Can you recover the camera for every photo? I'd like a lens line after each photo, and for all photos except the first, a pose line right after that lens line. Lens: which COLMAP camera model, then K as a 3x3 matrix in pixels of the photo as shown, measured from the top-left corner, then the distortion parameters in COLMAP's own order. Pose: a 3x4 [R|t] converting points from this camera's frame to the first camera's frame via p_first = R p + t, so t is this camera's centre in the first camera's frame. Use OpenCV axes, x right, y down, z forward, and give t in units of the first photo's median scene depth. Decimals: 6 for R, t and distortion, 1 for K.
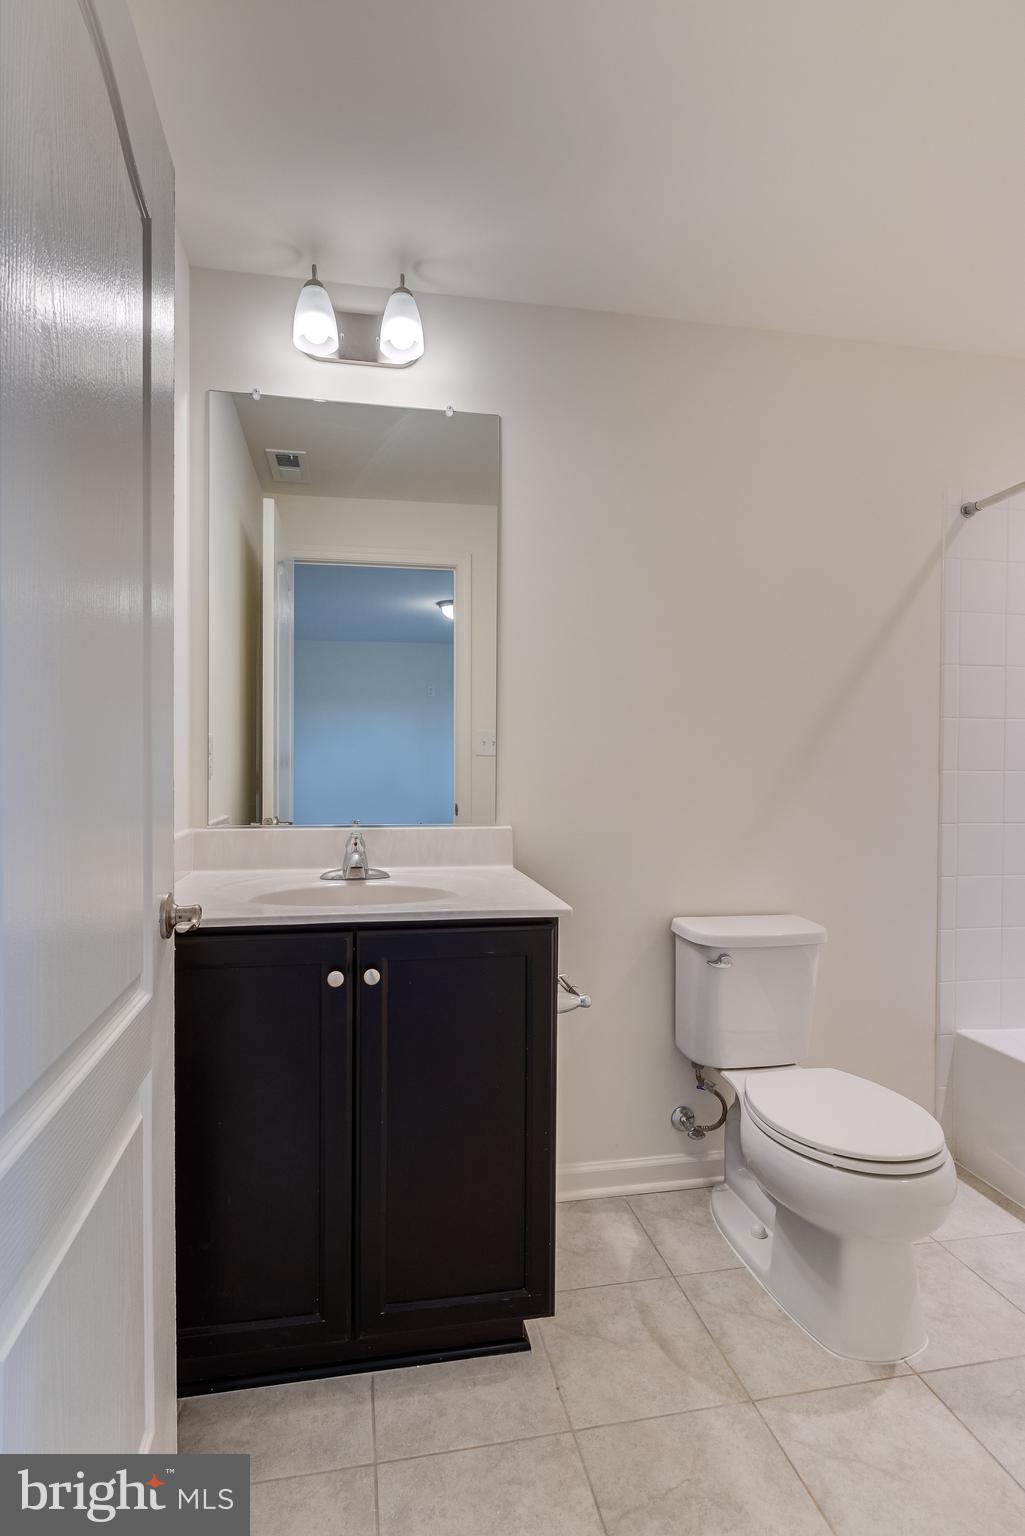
lens RADIAL K [[794.1, 0, 512.5], [0, 794.1, 768.0], [0, 0, 1]] dist [0.001357, 0.000283]
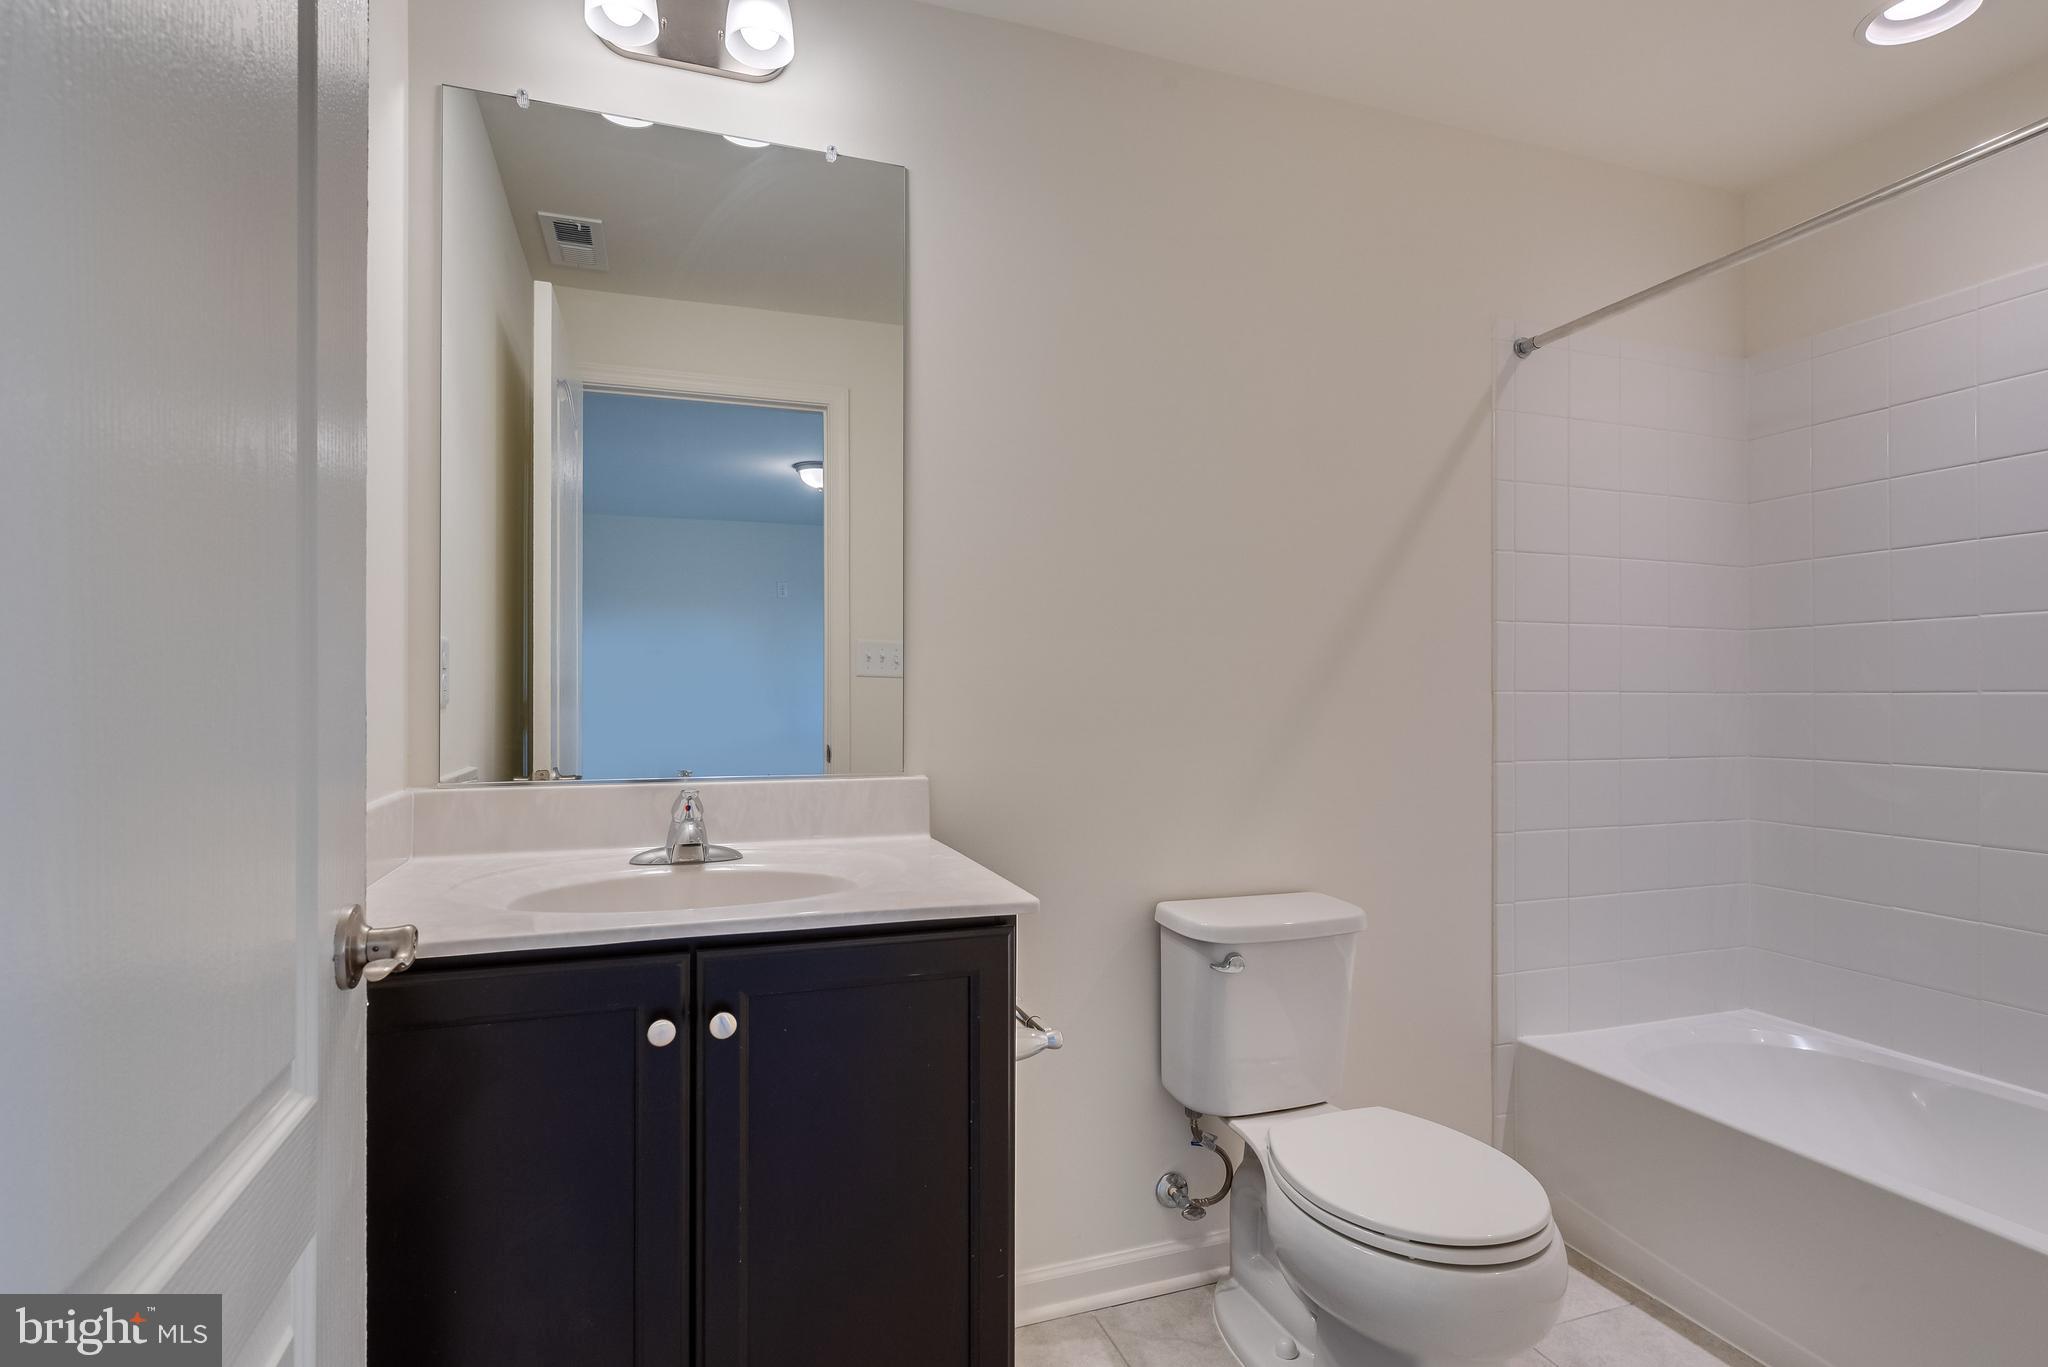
lens RADIAL K [[992.9, 0, 1022.6], [0, 992.9, 690.0], [0, 0, 1]] dist [-0.000338, -0.000136]
pose [[0.988302, -0.004330, 0.152450, -0.049195], [0.006264, 0.999906, -0.012210, 0.011559], [-0.152382, 0.013022, 0.988236, 0.157024]]
